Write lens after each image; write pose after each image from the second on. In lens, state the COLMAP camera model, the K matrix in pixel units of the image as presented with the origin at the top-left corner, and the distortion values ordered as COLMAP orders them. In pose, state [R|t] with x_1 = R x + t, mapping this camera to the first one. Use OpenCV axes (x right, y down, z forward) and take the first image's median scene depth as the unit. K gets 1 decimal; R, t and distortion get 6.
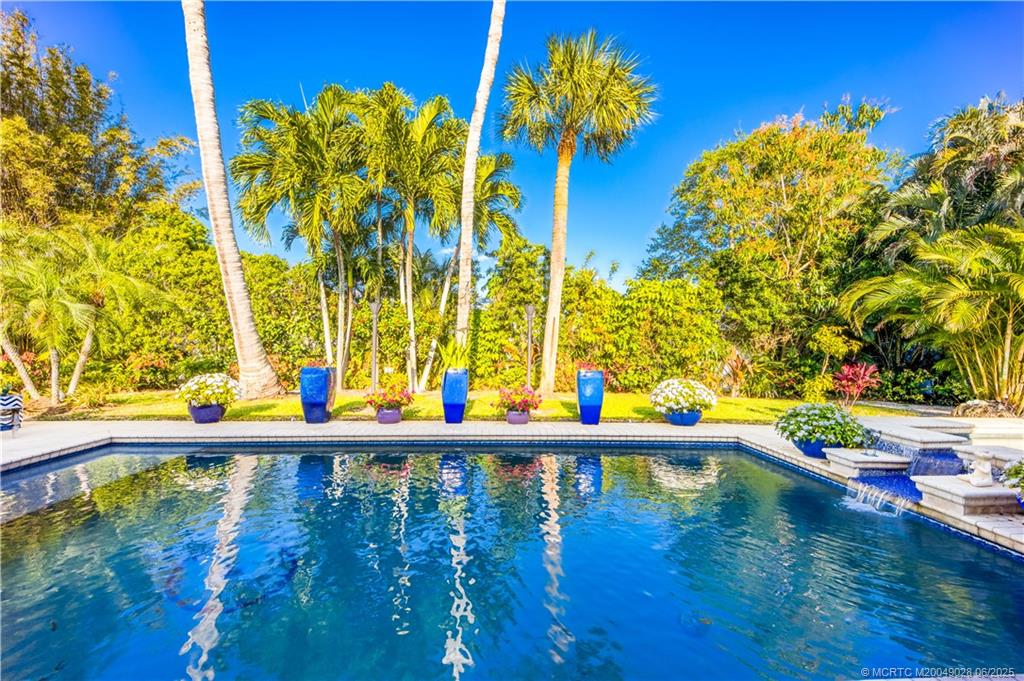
lens RADIAL K [[428.8, 0, 509.9], [0, 428.8, 341.6], [0, 0, 1]] dist [0.004948, -0.002273]
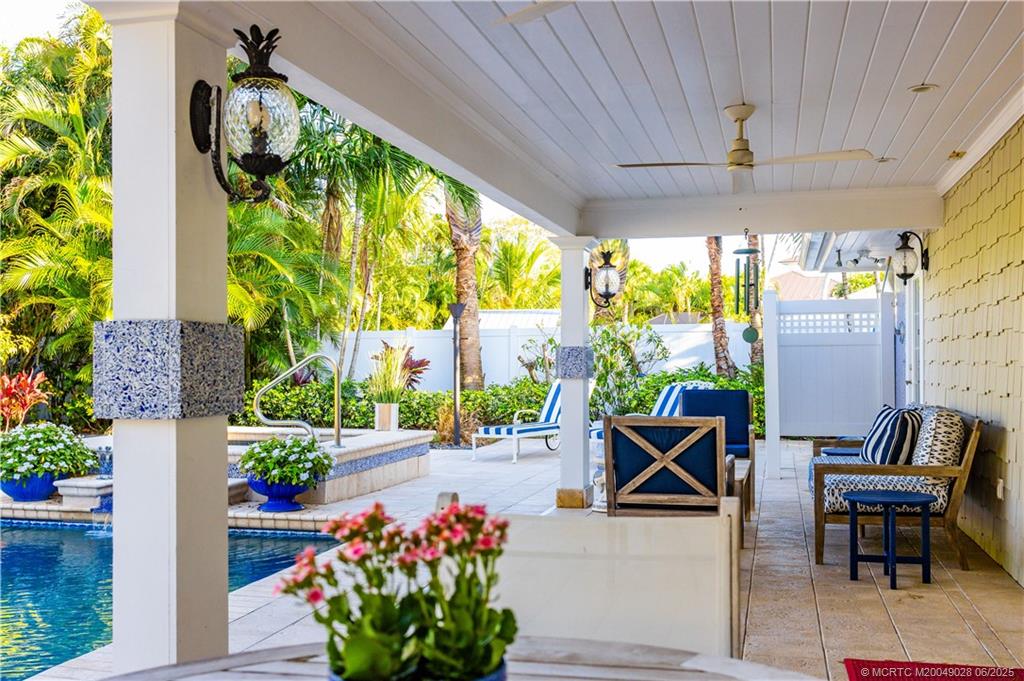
lens RADIAL K [[1017.1, 0, 503.6], [0, 1017.1, 346.4], [0, 0, 1]] dist [-0.022220, 0.000000]
pose [[0.303466, -0.008120, 0.952808, -0.450630], [-0.002917, 0.999951, 0.009451, -0.003321], [-0.952838, -0.005648, 0.303428, -0.175677]]
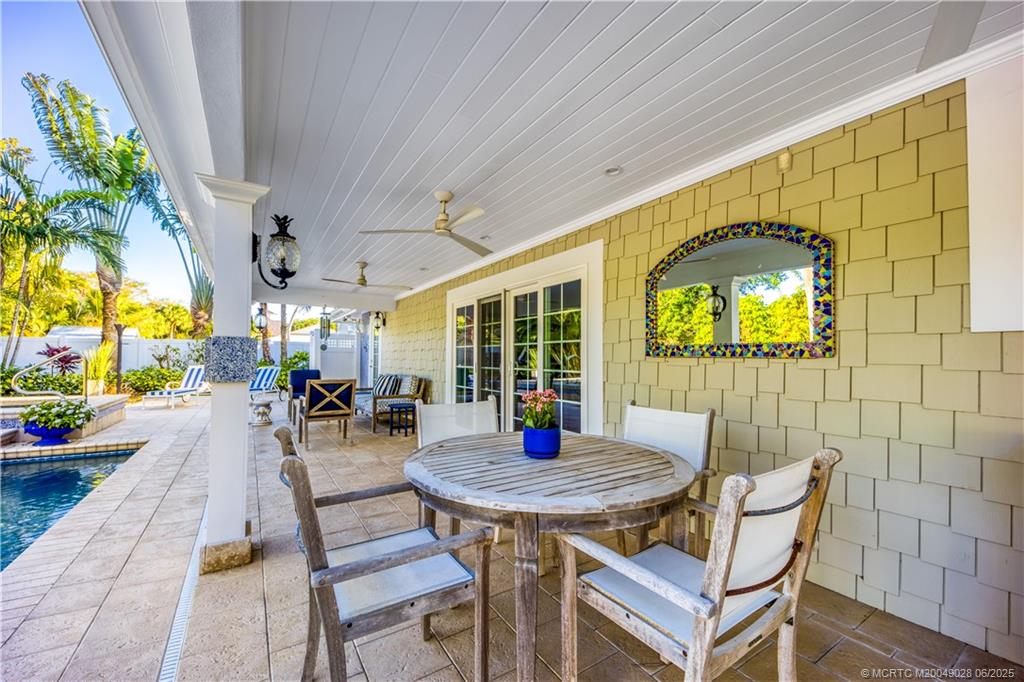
lens RADIAL K [[403.4, 0, 514.2], [0, 403.4, 348.7], [0, 0, 1]] dist [0.015179, -0.005221]
pose [[-0.495812, -0.001589, 0.868429, -0.535156], [-0.028899, 0.999475, -0.014671, -0.001344], [-0.867949, -0.032371, -0.495597, 0.037345]]
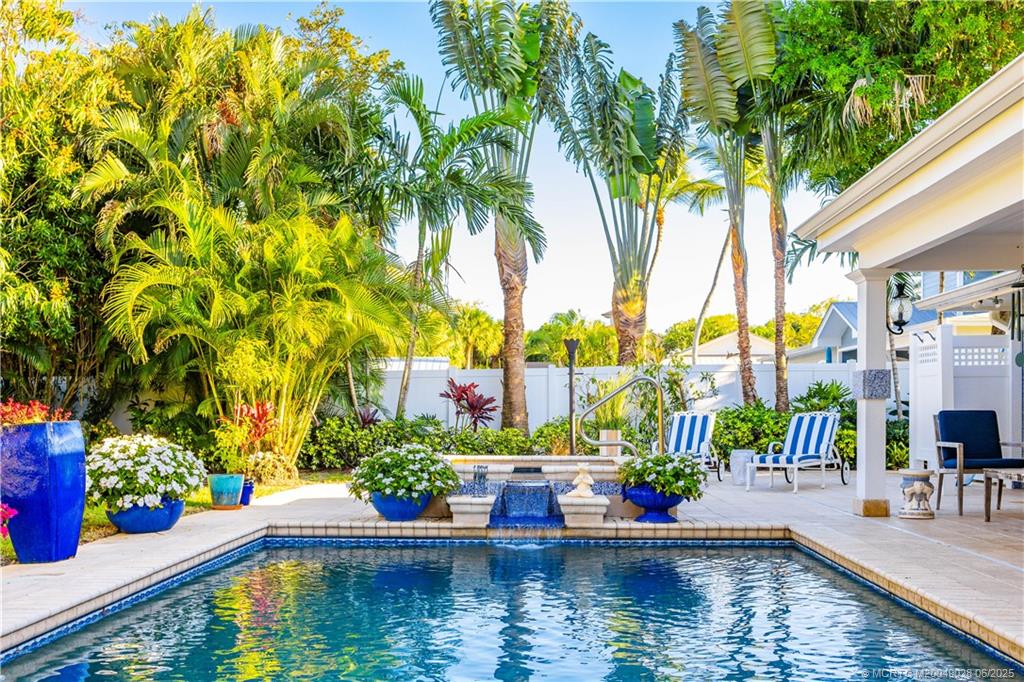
lens RADIAL K [[1034.2, 0, 515.6], [0, 1034.2, 427.6], [0, 0, 1]] dist [0.007375, 0.000000]
pose [[0.121892, -0.037217, 0.991845, -0.687533], [-0.003905, 0.999271, 0.037975, 0.032517], [-0.992536, -0.008502, 0.121657, 0.419114]]
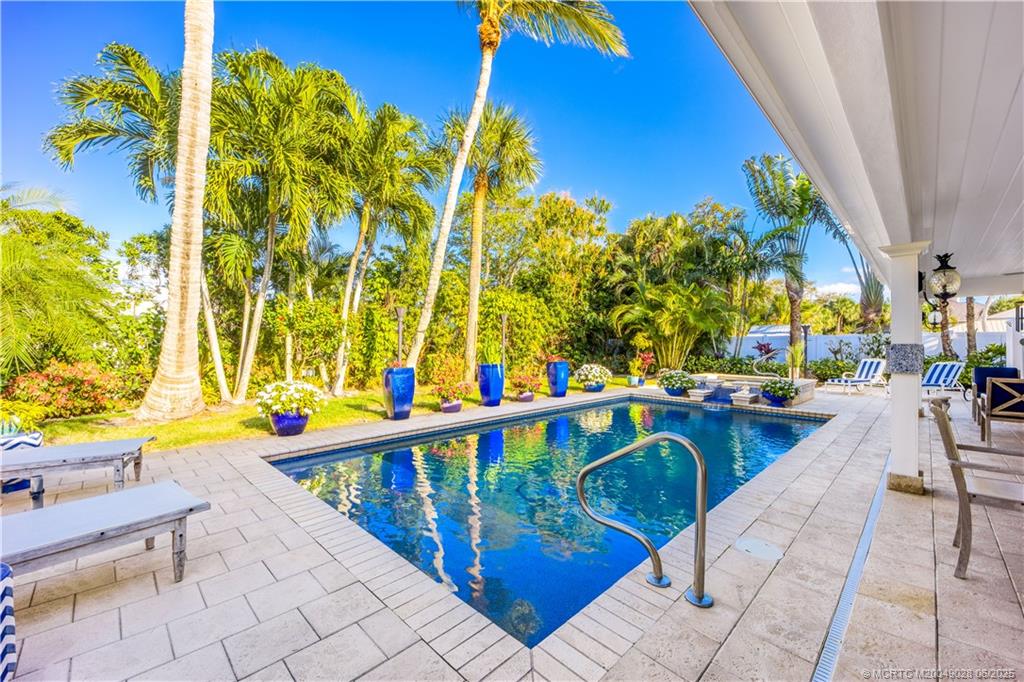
lens RADIAL K [[403.4, 0, 516.6], [0, 403.4, 342.2], [0, 0, 1]] dist [0.015179, -0.005221]
pose [[0.750401, -0.010191, 0.660904, -0.844528], [-0.000170, 0.999878, 0.015611, -0.021696], [-0.660983, -0.011826, 0.750308, 0.010375]]
